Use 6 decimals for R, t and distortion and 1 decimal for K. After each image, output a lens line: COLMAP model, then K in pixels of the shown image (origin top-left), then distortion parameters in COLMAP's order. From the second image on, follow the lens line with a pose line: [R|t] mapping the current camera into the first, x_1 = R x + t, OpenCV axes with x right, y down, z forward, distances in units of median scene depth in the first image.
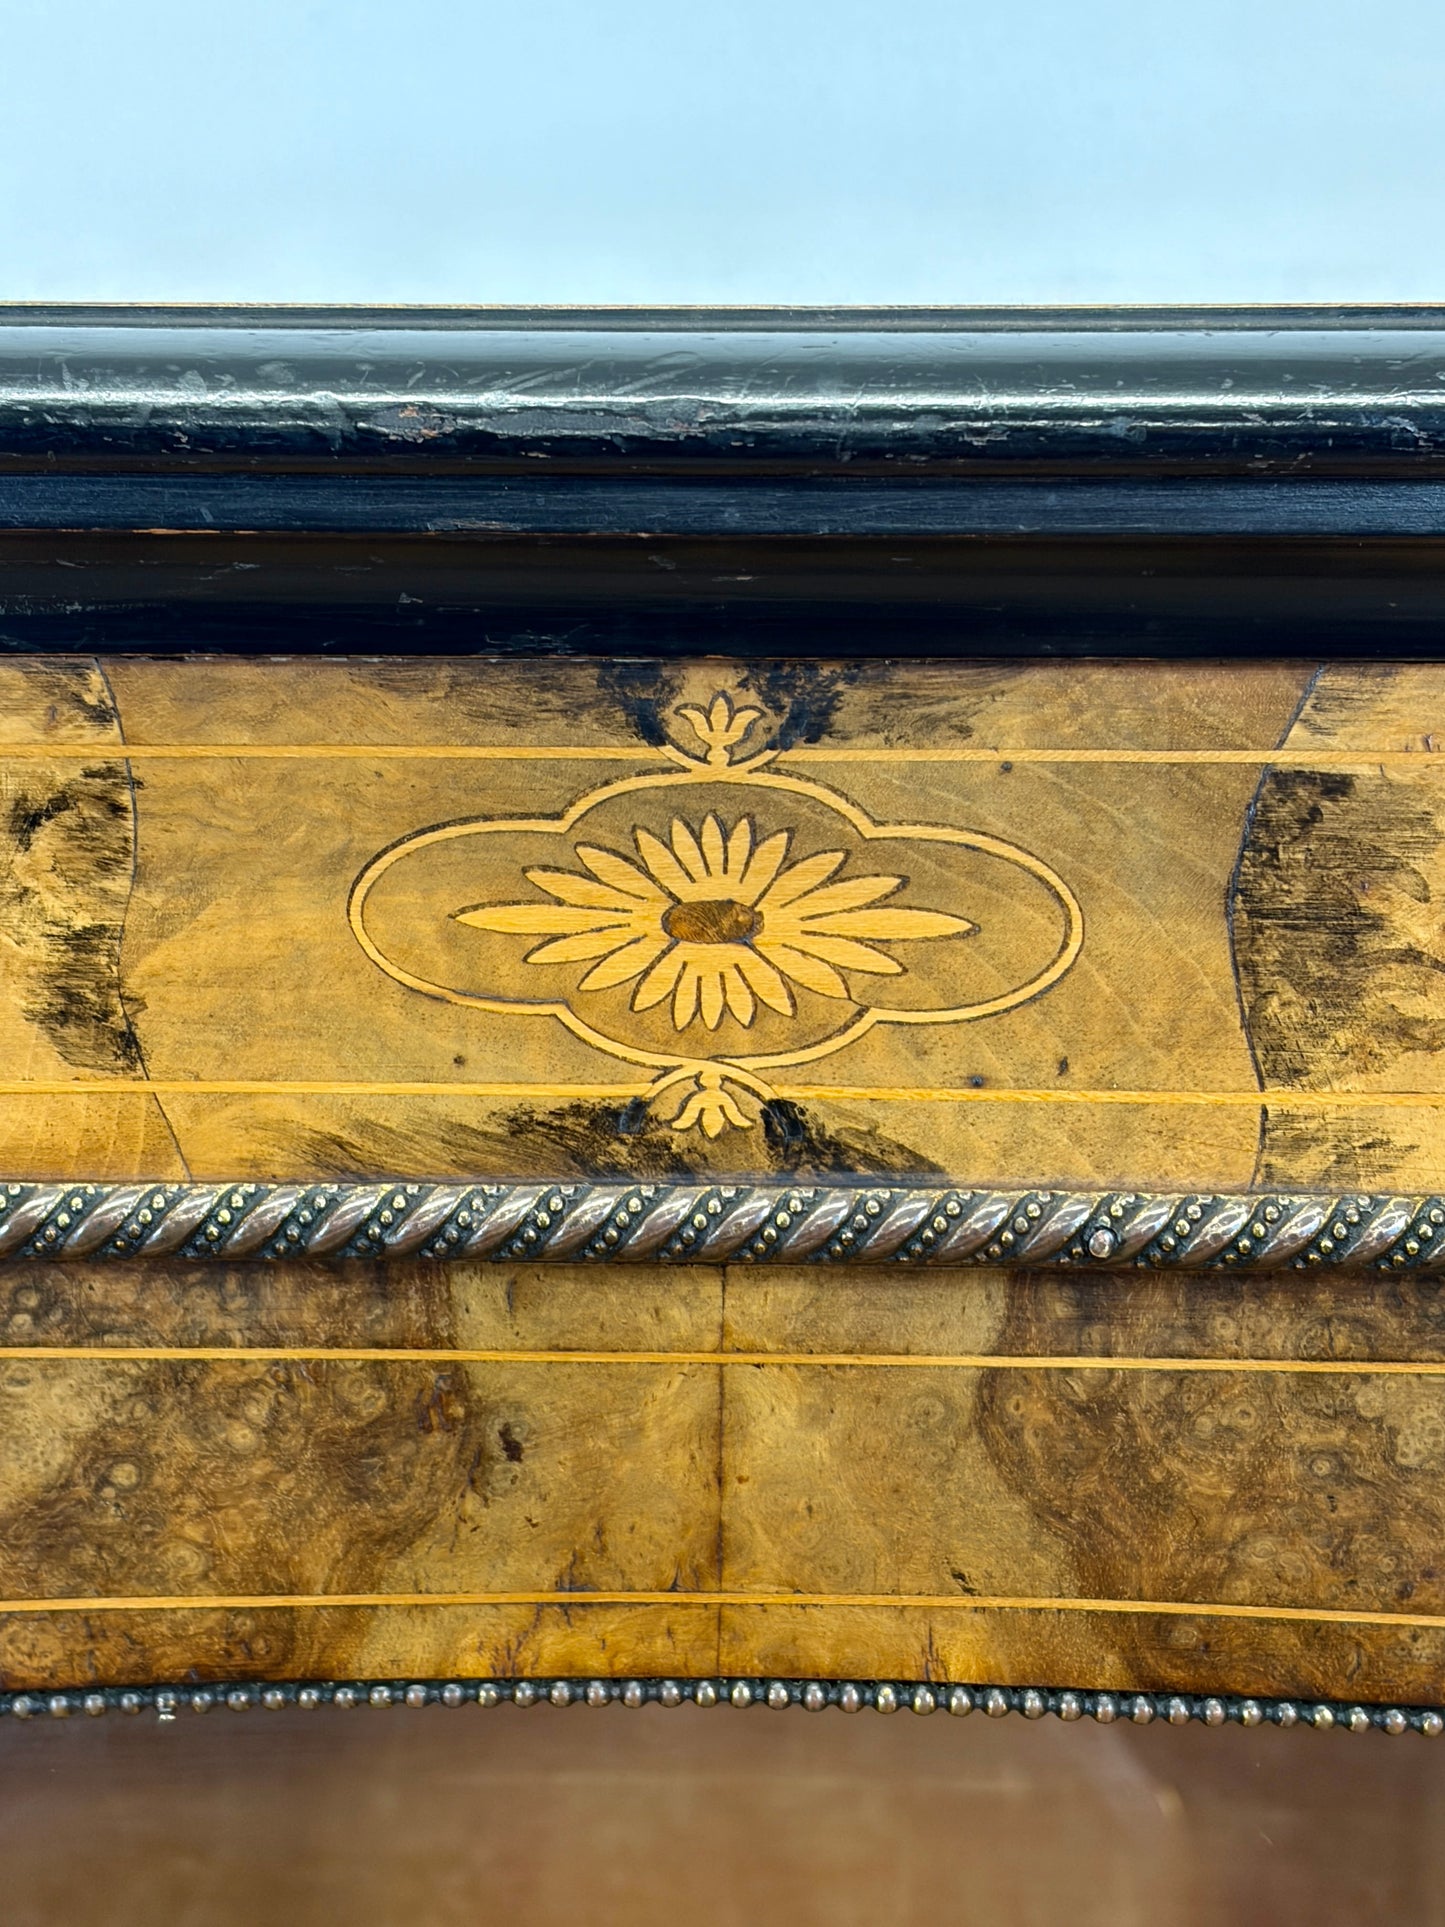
lens RADIAL K [[3768.9, 0, 708.8], [0, 3768.9, 967.5], [0, 0, 1]] dist [0.279797, -1.278158]
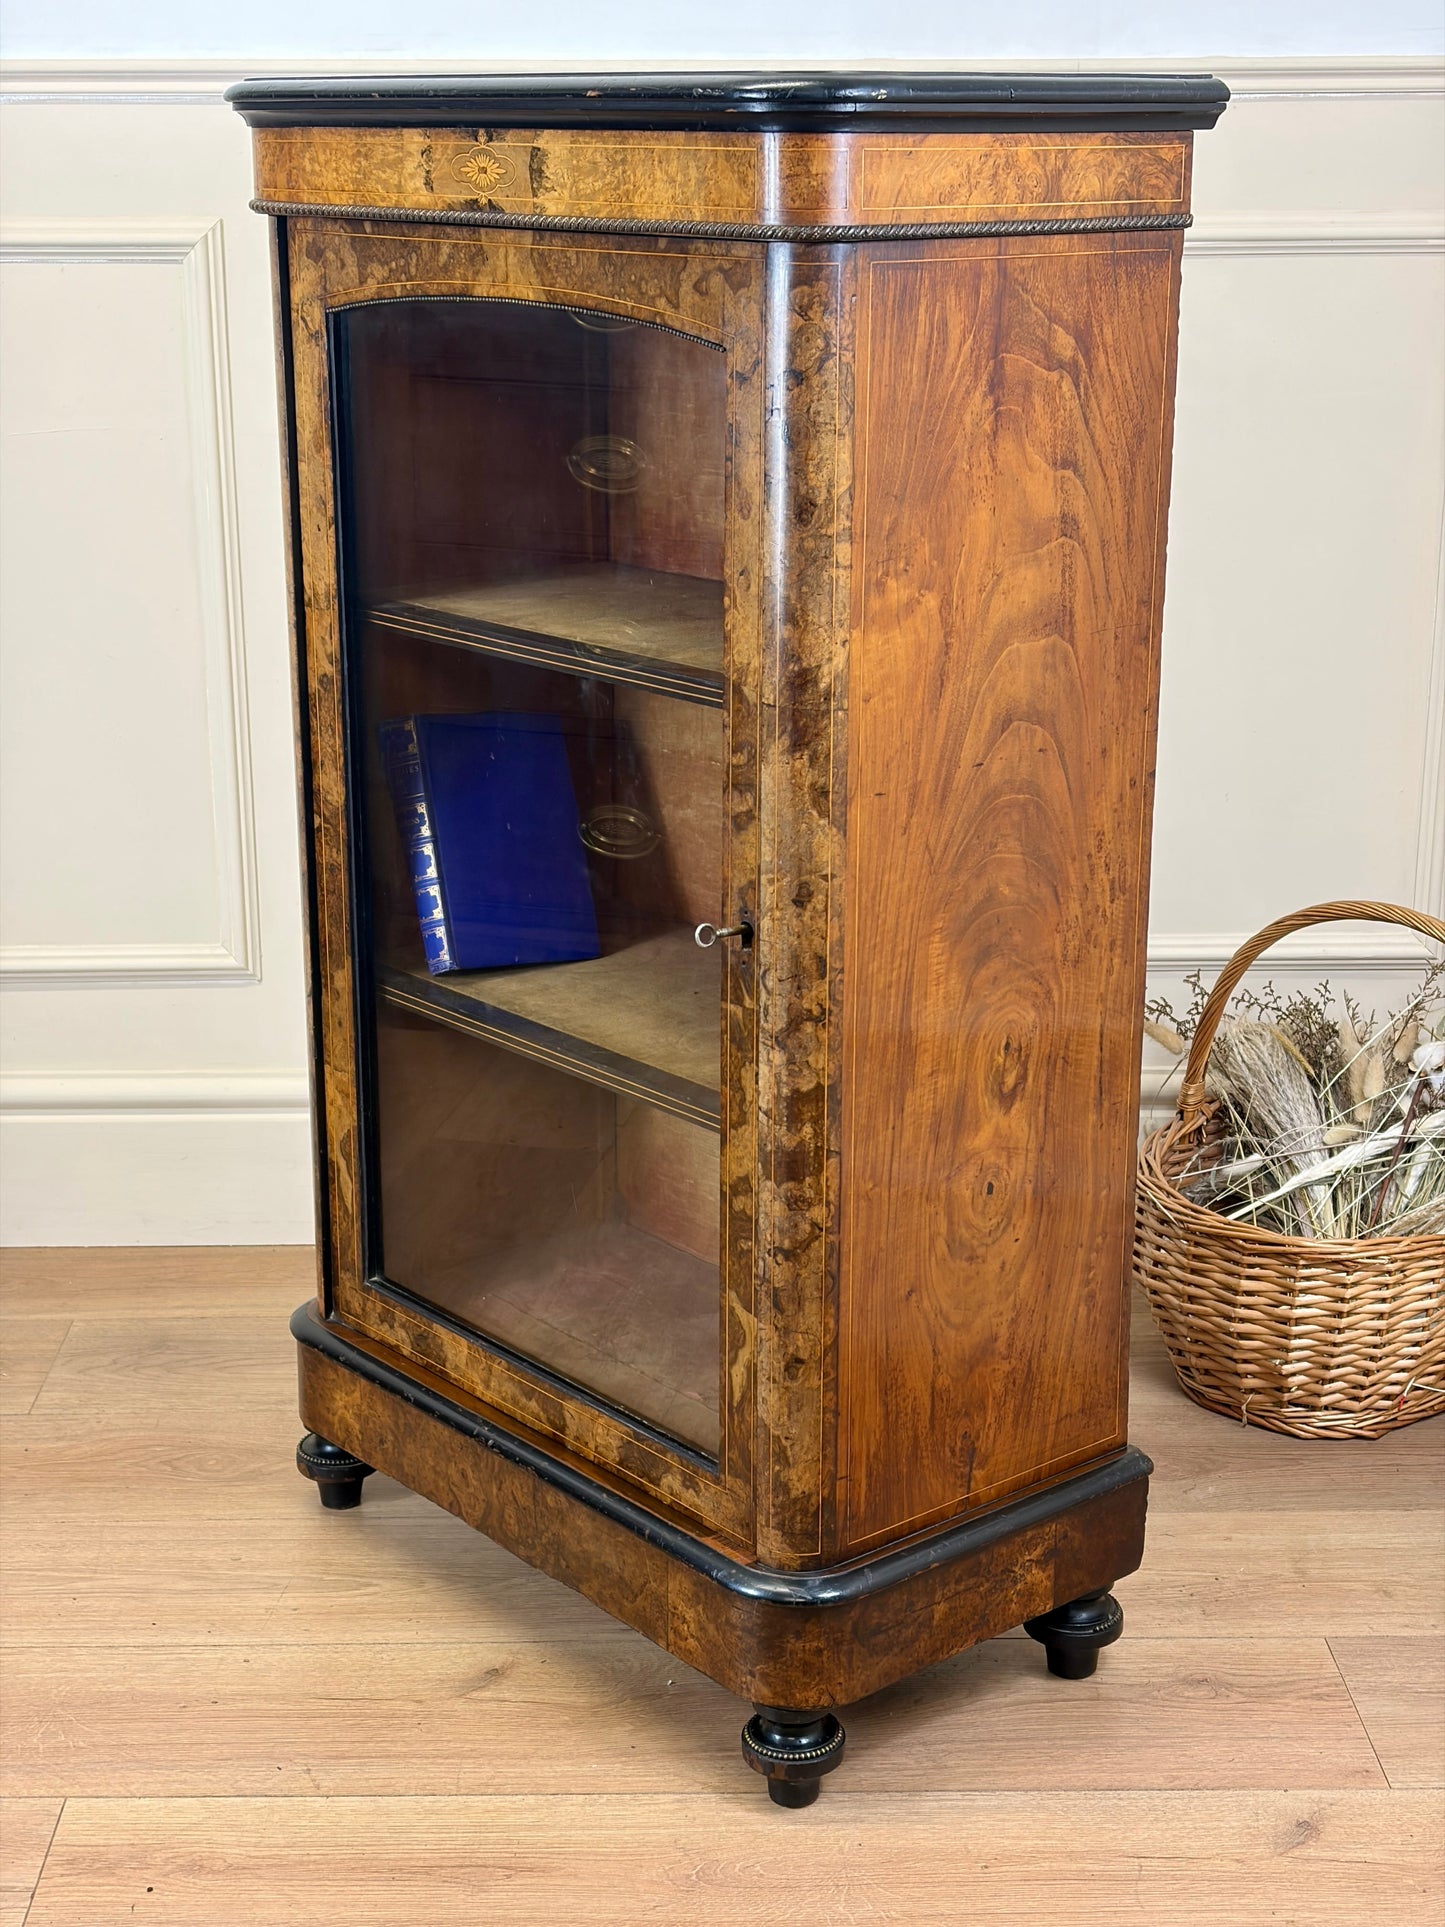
lens RADIAL K [[2872.6, 0, 722.5], [0, 2872.6, 963.5], [0, 0, 1]] dist [0.261984, -1.039639]
pose [[0.664207, 0.204887, -0.718923, 4.207257], [-0.068851, 0.974386, 0.214080, 0.218822], [0.744371, -0.092695, 0.661301, -2.176973]]
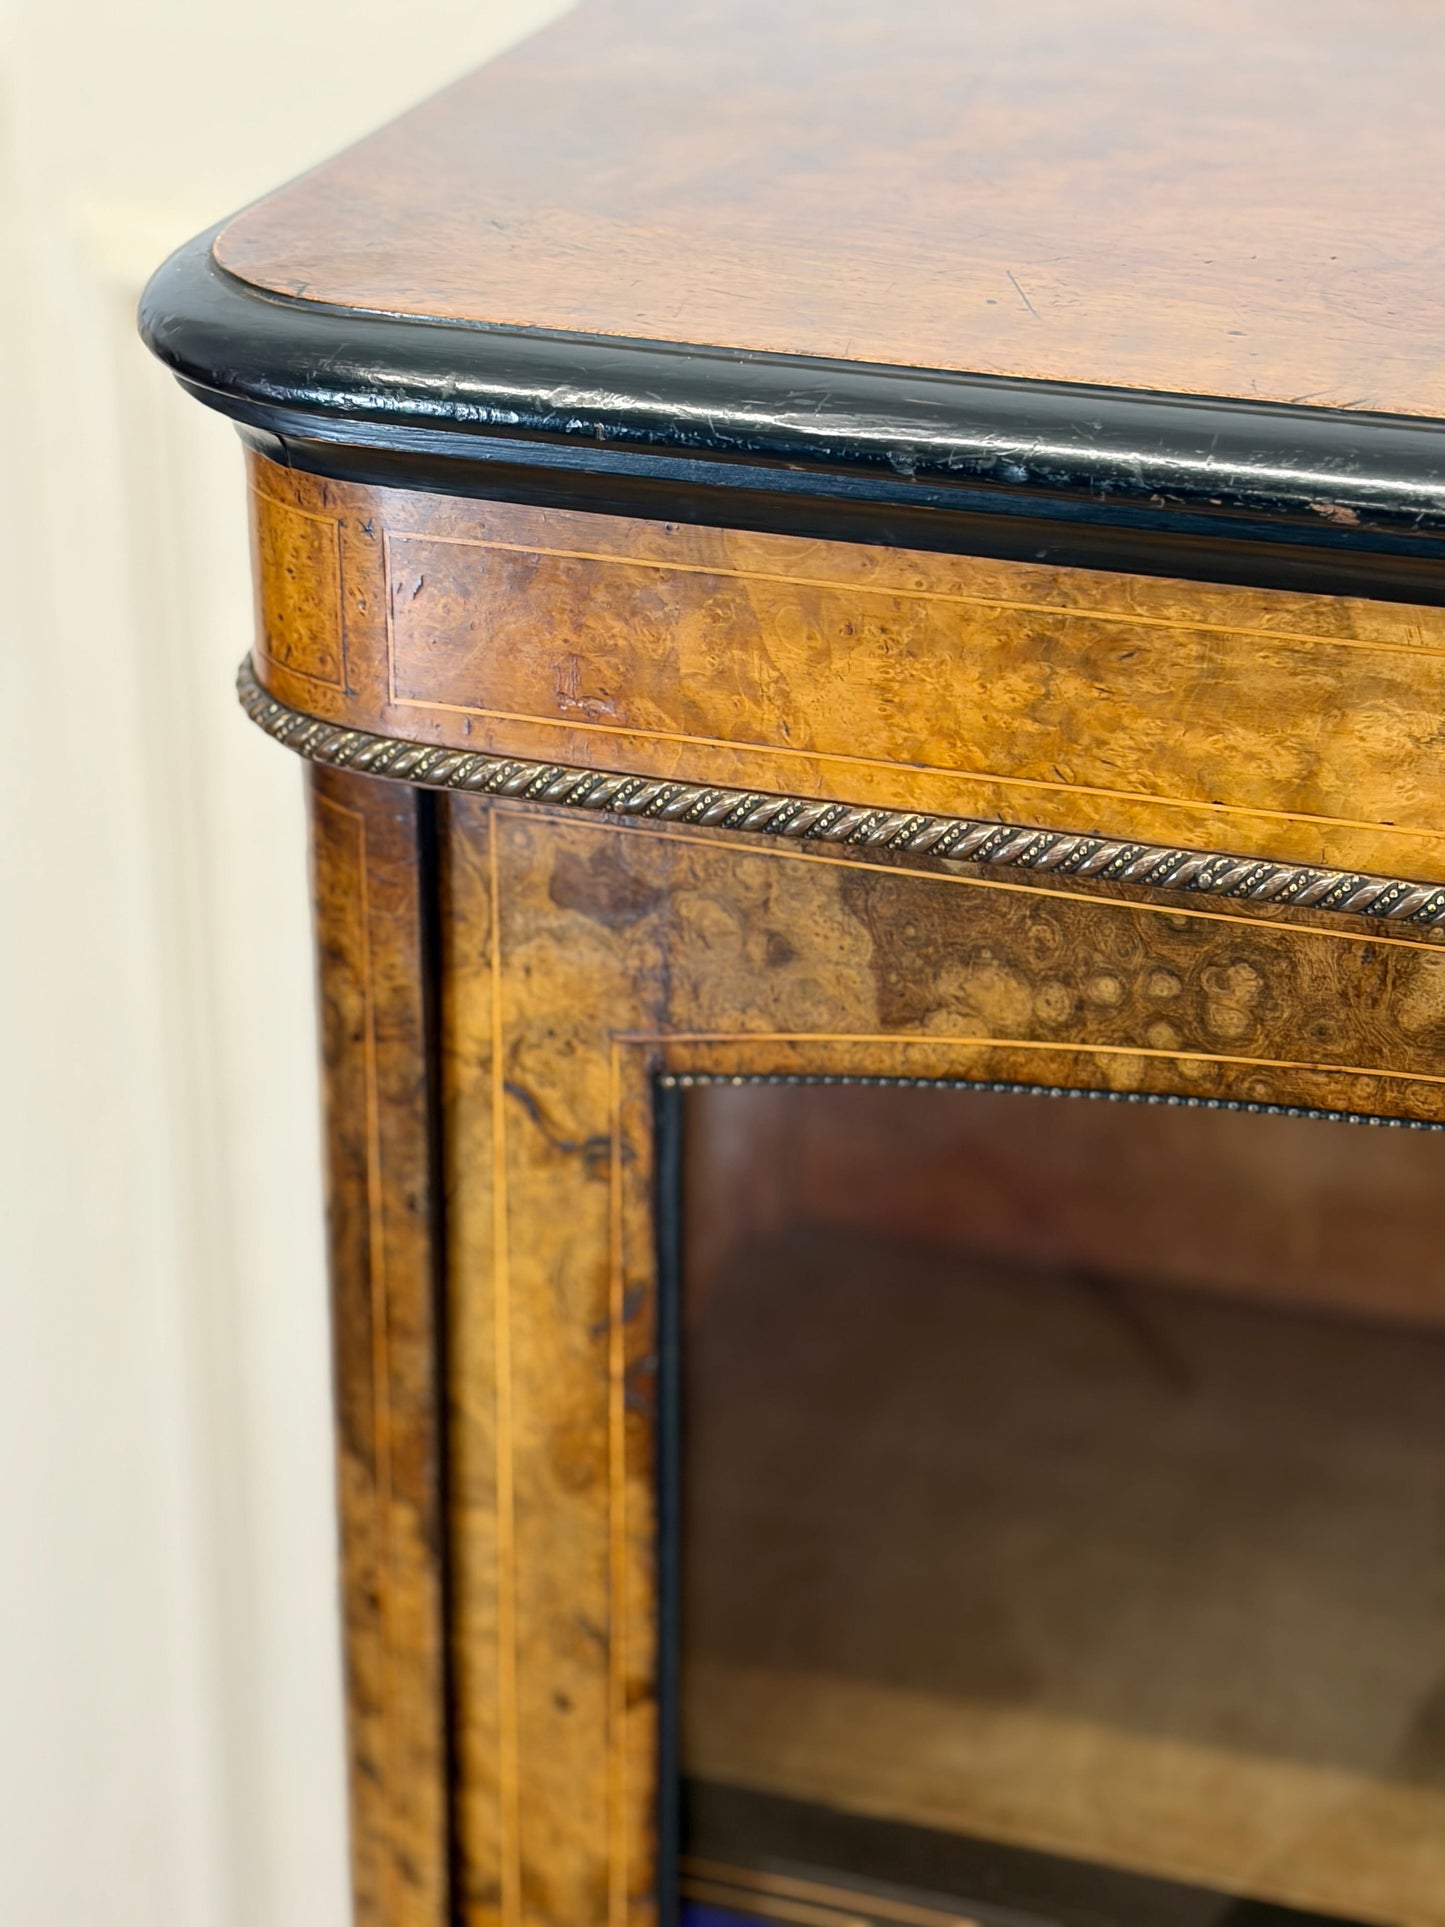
lens RADIAL K [[3768.9, 0, 708.8], [0, 3768.9, 967.5], [0, 0, 1]] dist [0.279797, -1.278158]
pose [[0.956660, 0.131833, -0.259656, -0.048649], [-0.028602, 0.929883, 0.366743, -0.545683], [0.289799, -0.343421, 0.893352, -0.685701]]
